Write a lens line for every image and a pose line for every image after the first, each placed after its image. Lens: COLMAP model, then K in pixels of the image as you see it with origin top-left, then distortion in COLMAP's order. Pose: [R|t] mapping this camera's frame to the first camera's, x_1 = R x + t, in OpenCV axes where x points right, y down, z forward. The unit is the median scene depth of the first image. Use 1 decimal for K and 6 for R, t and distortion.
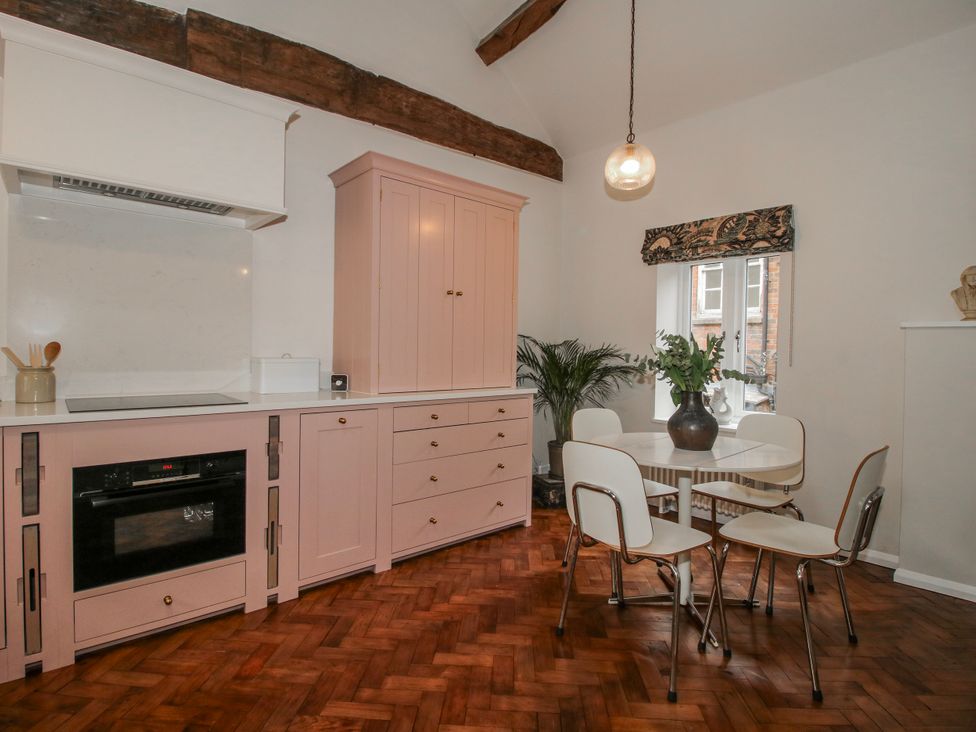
lens RADIAL K [[508.9, 0, 482.7], [0, 508.9, 357.2], [0, 0, 1]] dist [0.002544, -0.014625]
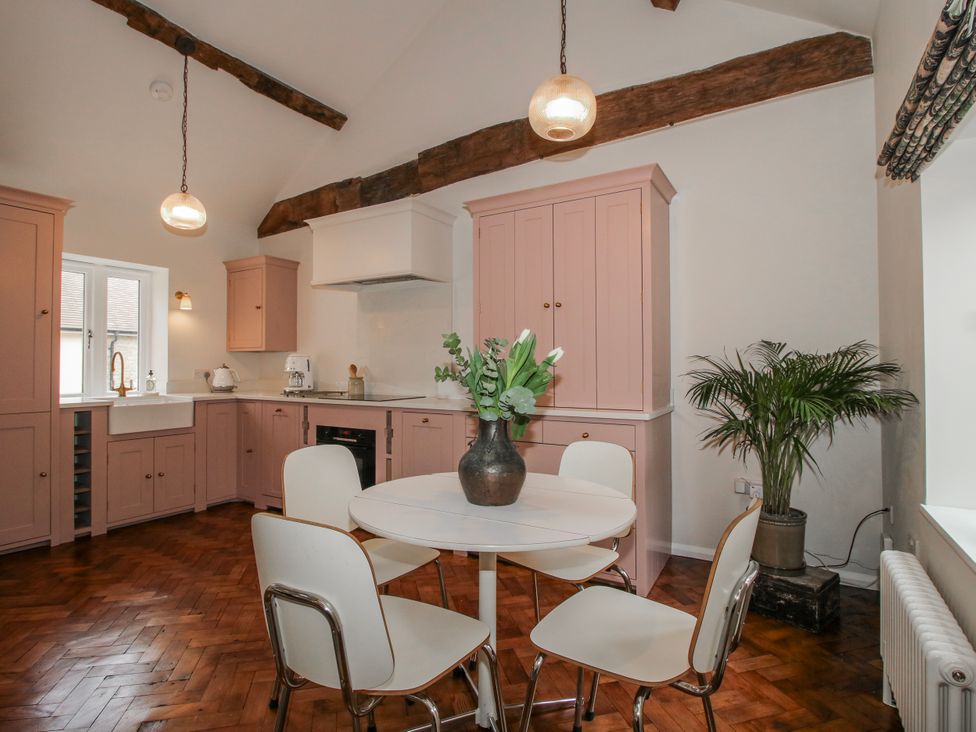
lens RADIAL K [[508.9, 0, 482.7], [0, 508.9, 357.2], [0, 0, 1]] dist [0.002544, -0.014625]
pose [[0.308537, -0.033302, -0.950629, 0.802012], [-0.007155, 0.999277, -0.037328, 0.008168], [0.951185, 0.018319, 0.308076, 0.579390]]
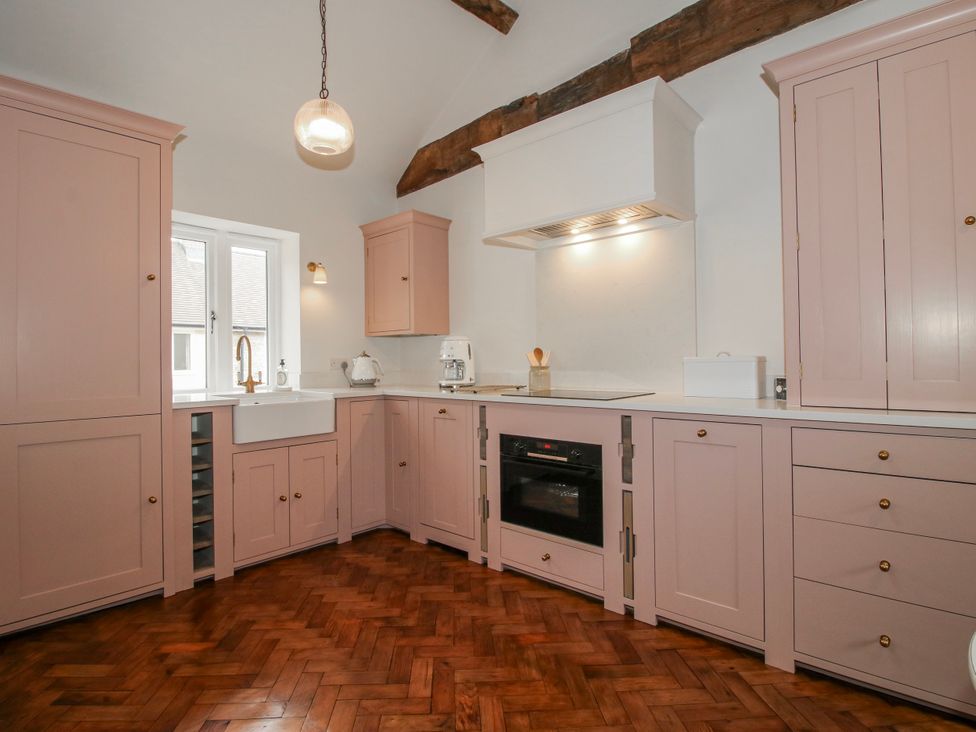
lens RADIAL K [[508.9, 0, 482.7], [0, 508.9, 357.2], [0, 0, 1]] dist [0.002544, -0.014625]
pose [[0.122159, -0.025980, -0.992170, 0.367676], [0.000282, 0.999658, -0.026141, 0.022143], [0.992510, 0.002914, 0.122125, 0.447657]]
